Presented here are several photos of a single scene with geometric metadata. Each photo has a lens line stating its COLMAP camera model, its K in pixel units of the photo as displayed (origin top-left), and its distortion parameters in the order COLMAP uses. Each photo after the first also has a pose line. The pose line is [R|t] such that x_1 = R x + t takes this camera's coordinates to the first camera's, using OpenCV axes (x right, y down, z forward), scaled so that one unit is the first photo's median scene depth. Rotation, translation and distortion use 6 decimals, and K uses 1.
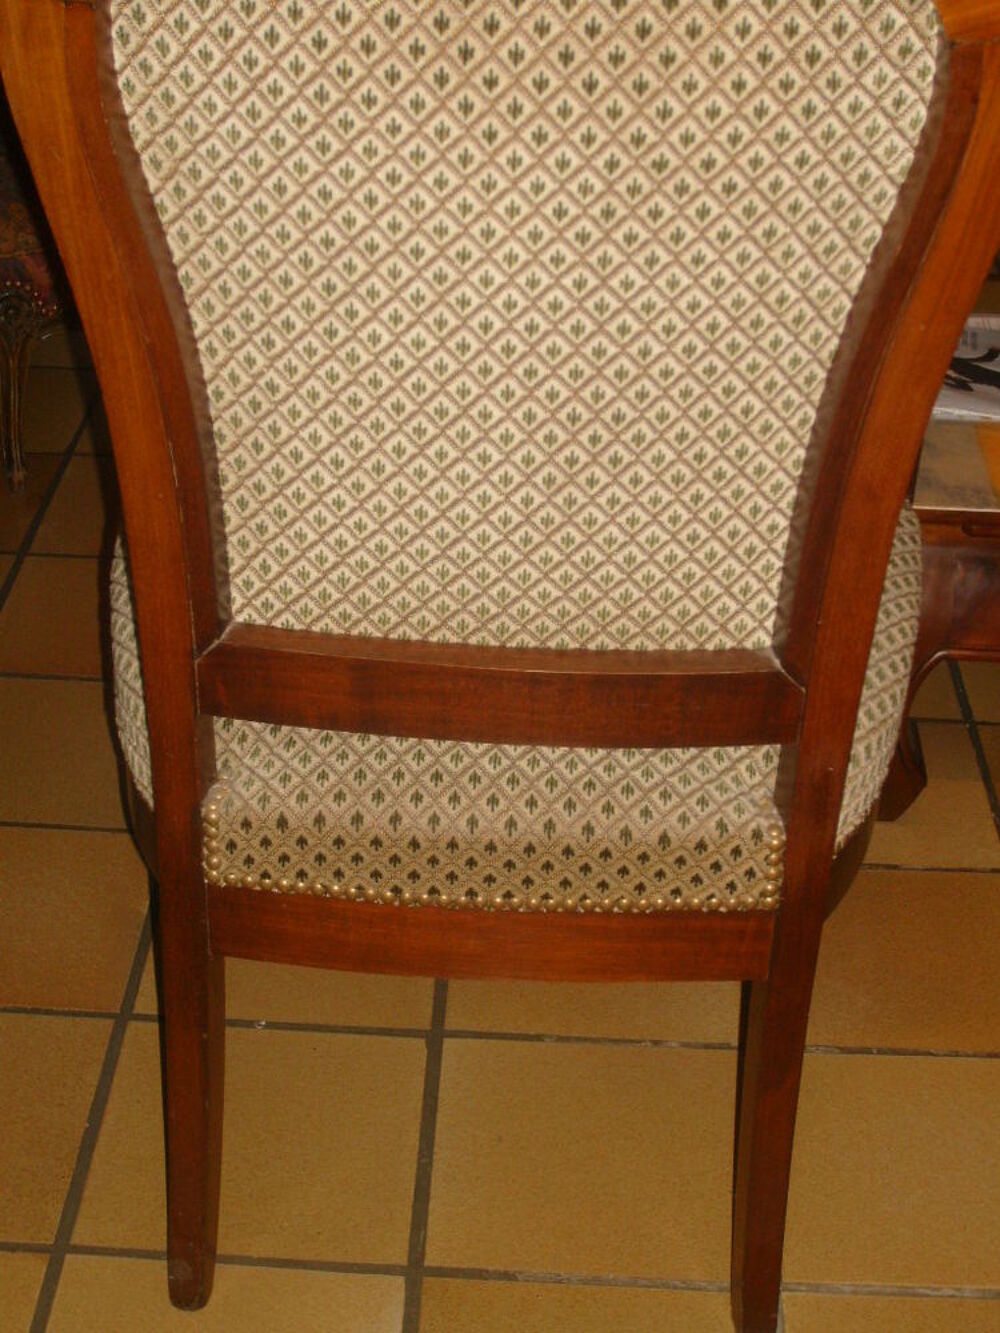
lens RADIAL K [[2020.6, 0, 494.4], [0, 2020.6, 668.3], [0, 0, 1]] dist [-0.093777, 0.000000]
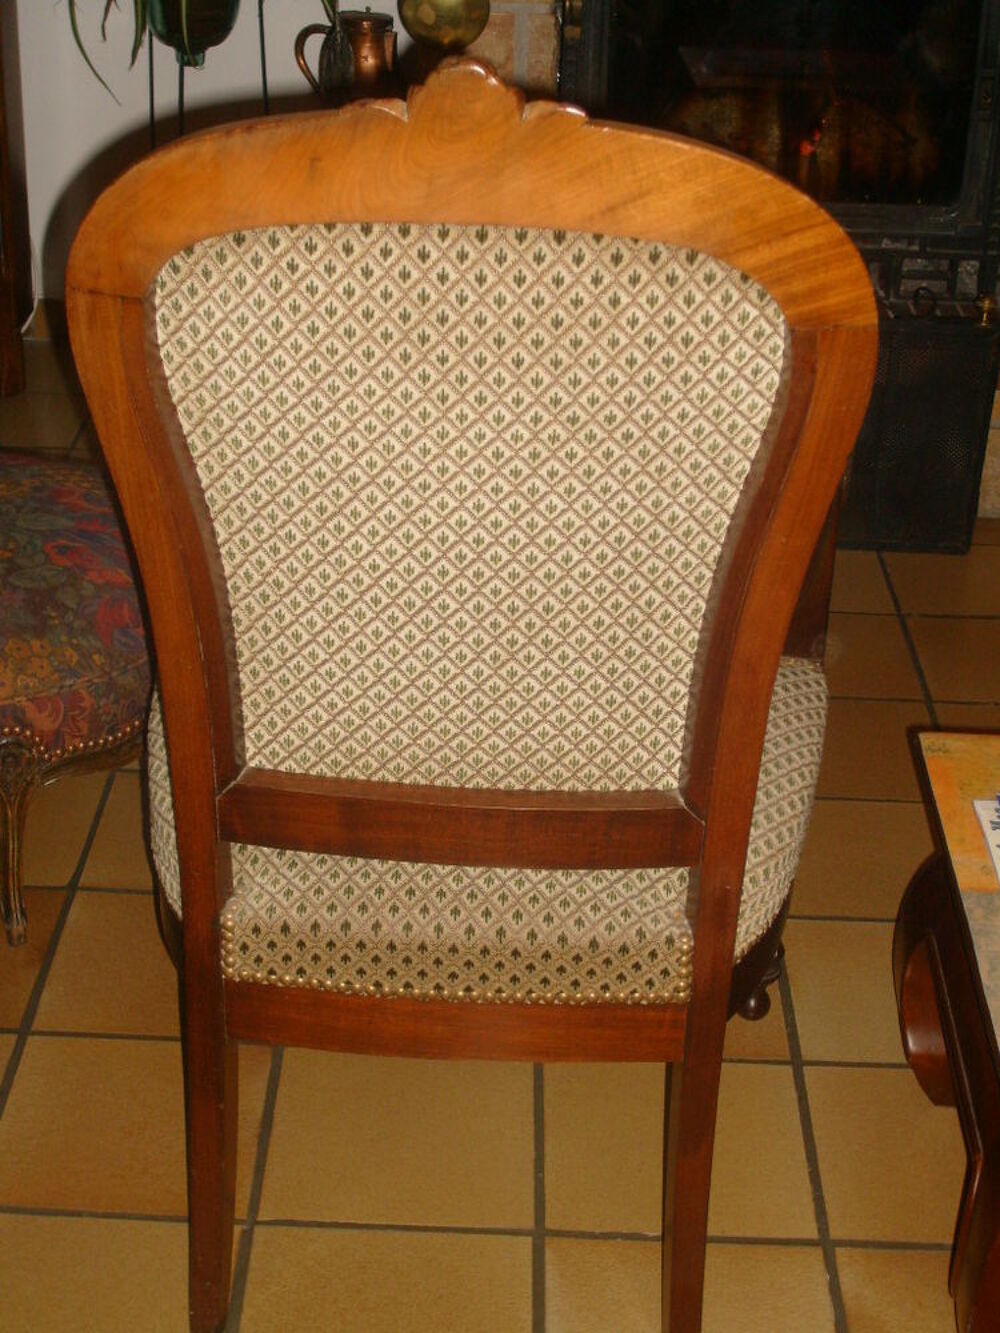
lens RADIAL K [[2020.6, 0, 504.2], [0, 2020.6, 666.1], [0, 0, 1]] dist [-0.093777, 0.000000]
pose [[0.999928, 0.002957, -0.011664, 0.047406], [-0.003728, 0.997770, -0.066638, -0.002687], [0.011441, 0.066677, 0.997709, -0.267292]]
